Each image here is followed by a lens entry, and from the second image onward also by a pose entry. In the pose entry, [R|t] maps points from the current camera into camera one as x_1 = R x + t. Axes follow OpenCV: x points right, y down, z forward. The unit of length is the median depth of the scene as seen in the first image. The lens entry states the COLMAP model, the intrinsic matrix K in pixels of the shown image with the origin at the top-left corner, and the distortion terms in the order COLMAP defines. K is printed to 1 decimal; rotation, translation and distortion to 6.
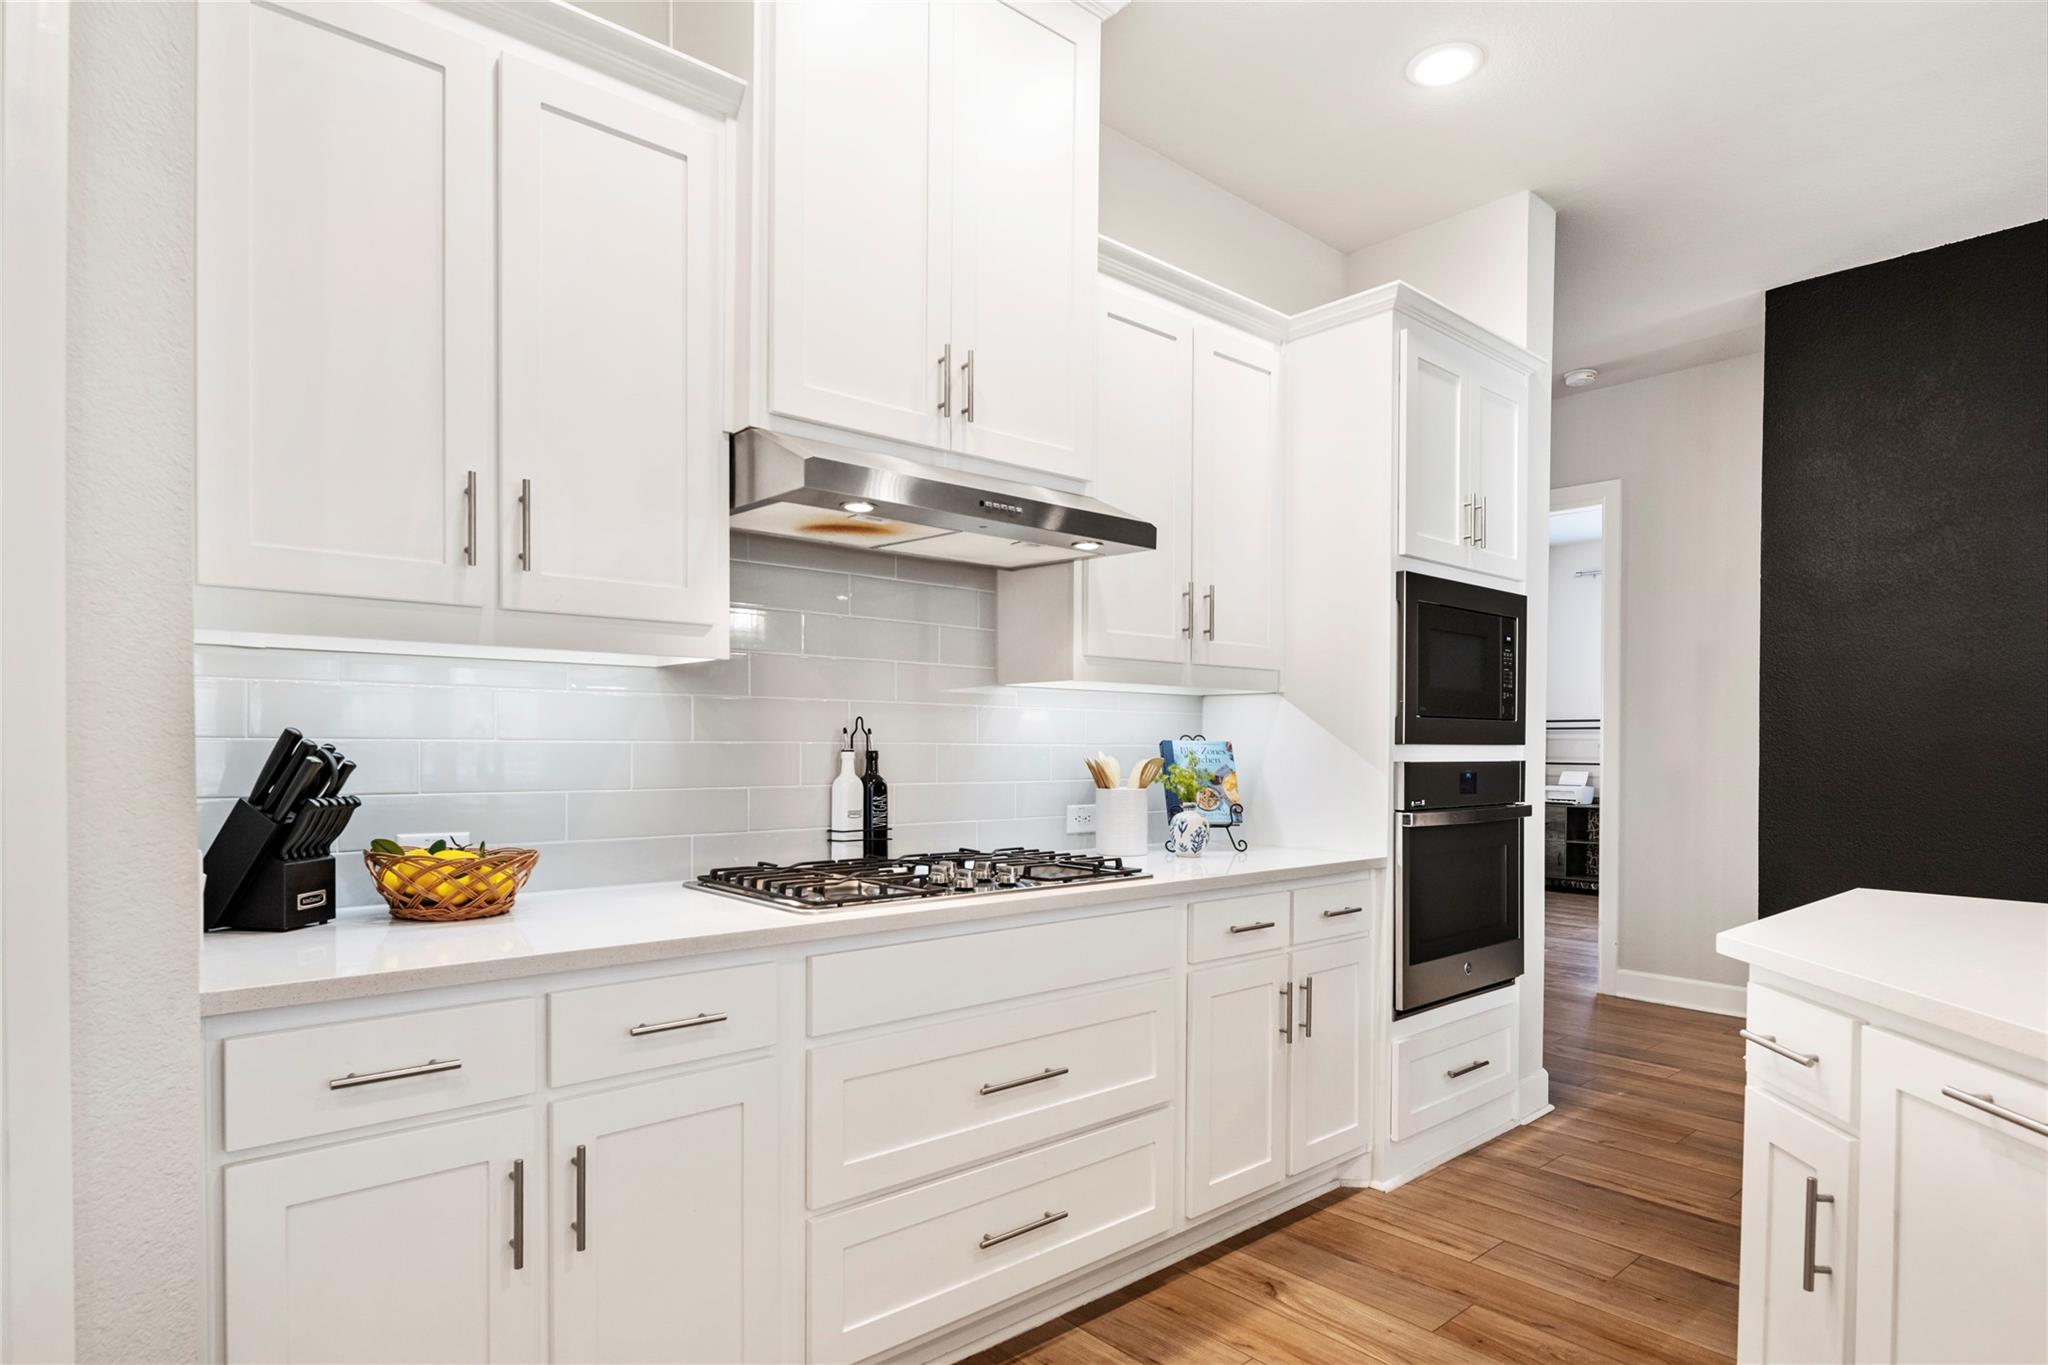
lens RADIAL K [[1103.9, 0, 1025.1], [0, 1103.9, 752.6], [0, 0, 1]] dist [0.000754, 0.000303]
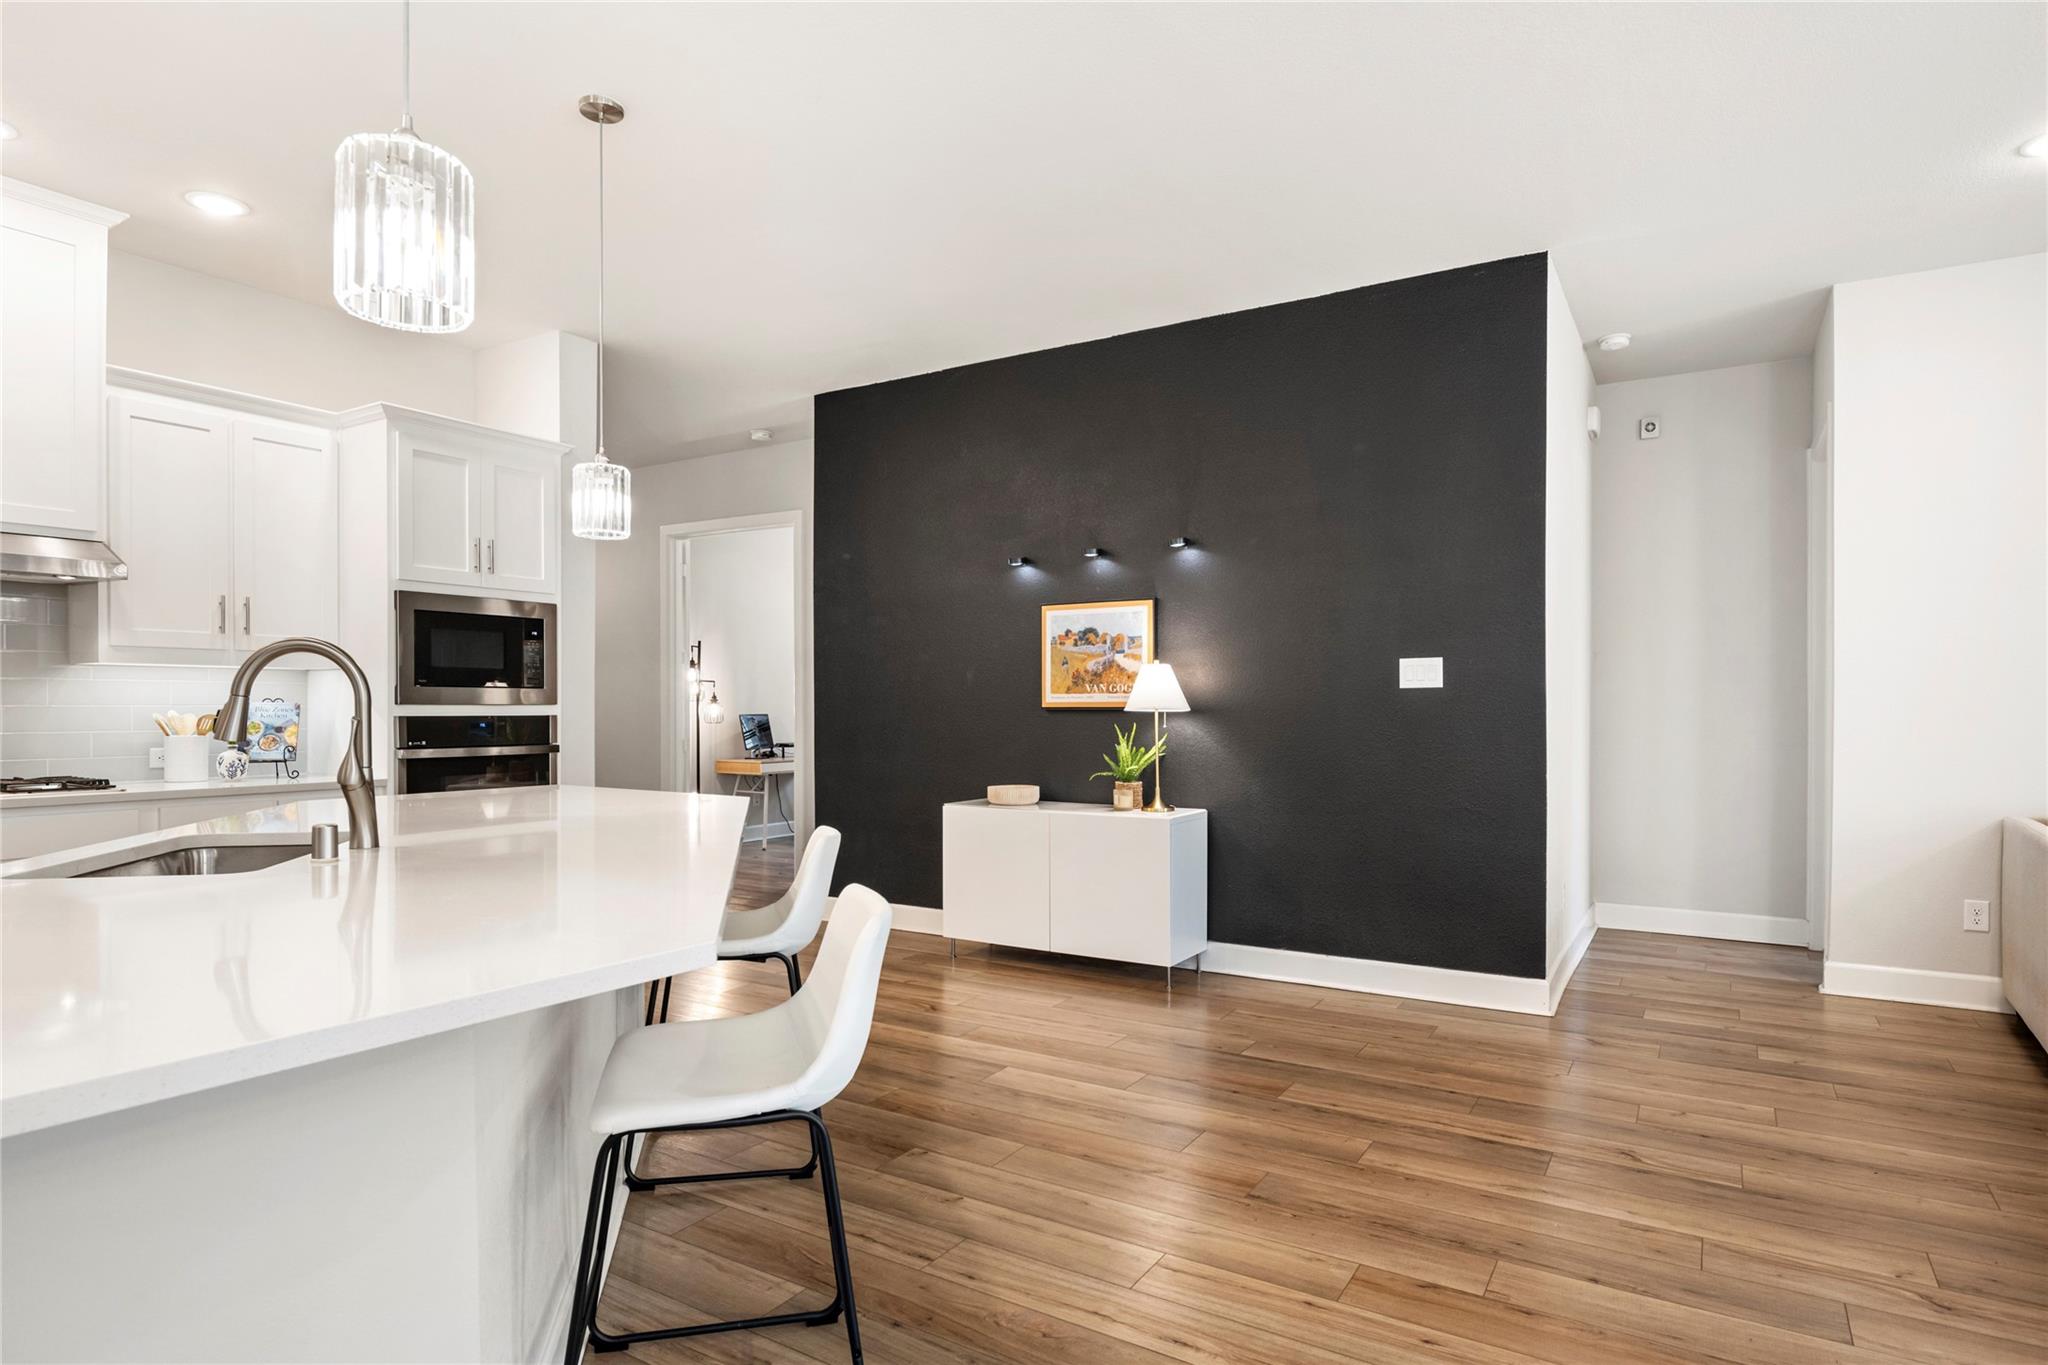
lens RADIAL K [[1125.5, 0, 1030.1], [0, 1125.5, 705.8], [0, 0, 1]] dist [-0.001074, -0.000449]
pose [[0.958828, -0.004113, 0.283959, 0.700081], [0.006630, 0.999947, -0.007906, 0.012017], [-0.283912, 0.009463, 0.958804, -0.693097]]
